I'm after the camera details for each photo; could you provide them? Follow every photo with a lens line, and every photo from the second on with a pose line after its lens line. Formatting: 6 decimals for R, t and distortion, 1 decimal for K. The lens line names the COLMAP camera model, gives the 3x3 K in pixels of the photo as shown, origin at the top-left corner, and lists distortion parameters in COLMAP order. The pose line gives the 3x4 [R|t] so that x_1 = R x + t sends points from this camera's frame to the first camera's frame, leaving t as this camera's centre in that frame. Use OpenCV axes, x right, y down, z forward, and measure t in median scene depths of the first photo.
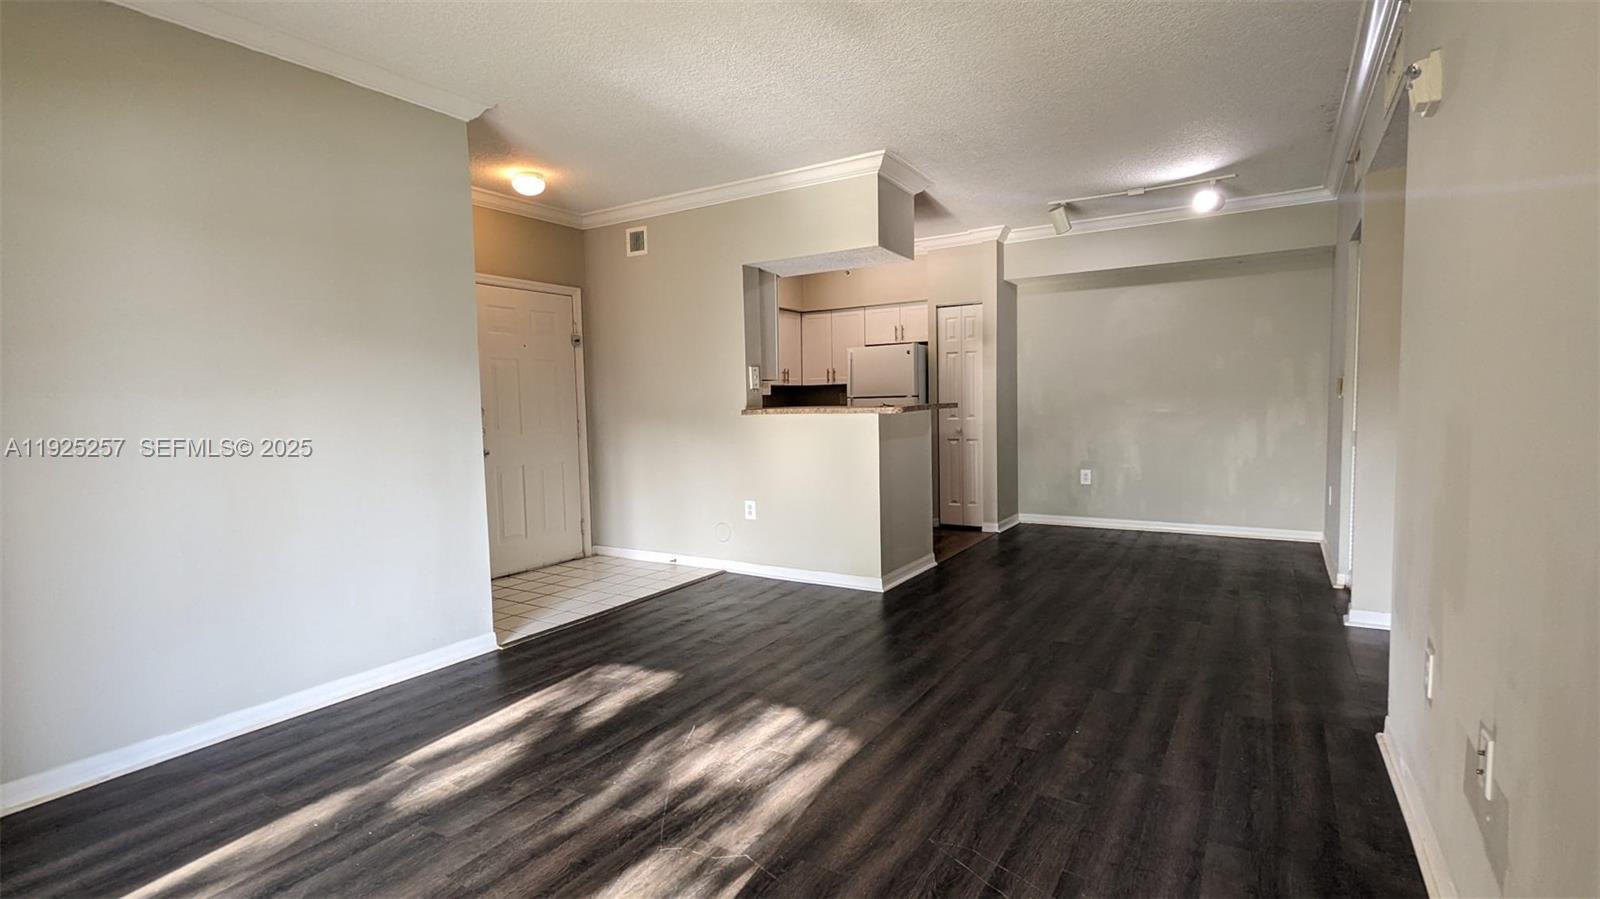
lens RADIAL K [[757.8, 0, 797.2], [0, 757.8, 457.2], [0, 0, 1]] dist [0.000454, 0.000213]
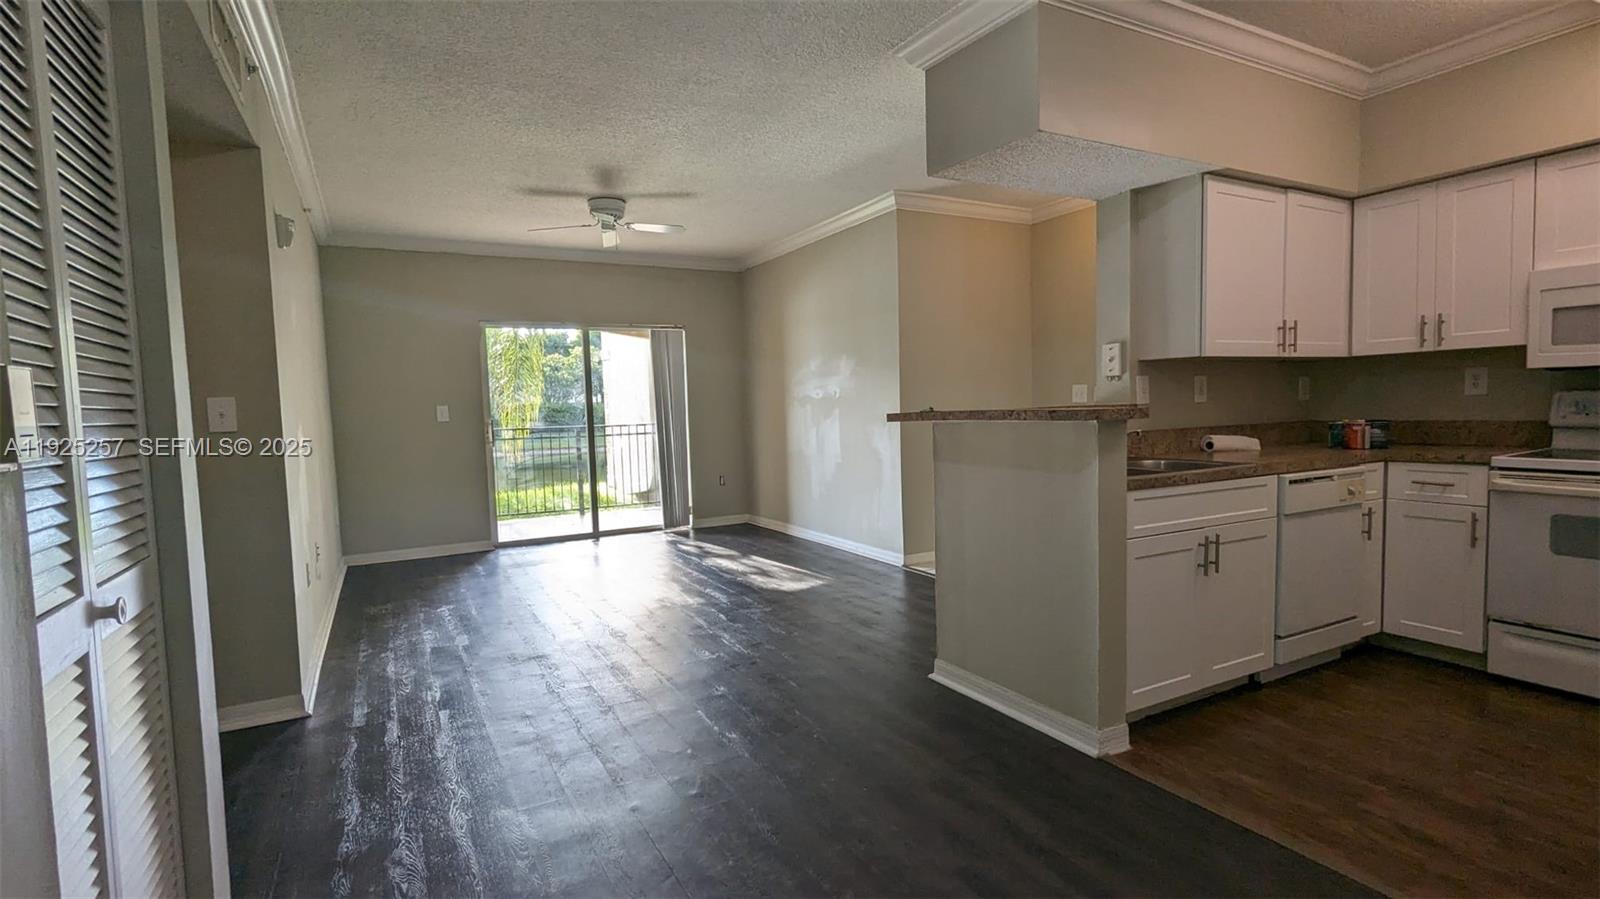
lens RADIAL K [[757.8, 0, 797.2], [0, 757.8, 457.2], [0, 0, 1]] dist [0.000454, 0.000213]
pose [[-0.495812, 0.096910, -0.863006, 1.126834], [-0.022243, 0.992011, 0.124175, -0.160493], [0.868145, 0.080763, -0.489695, 1.788116]]
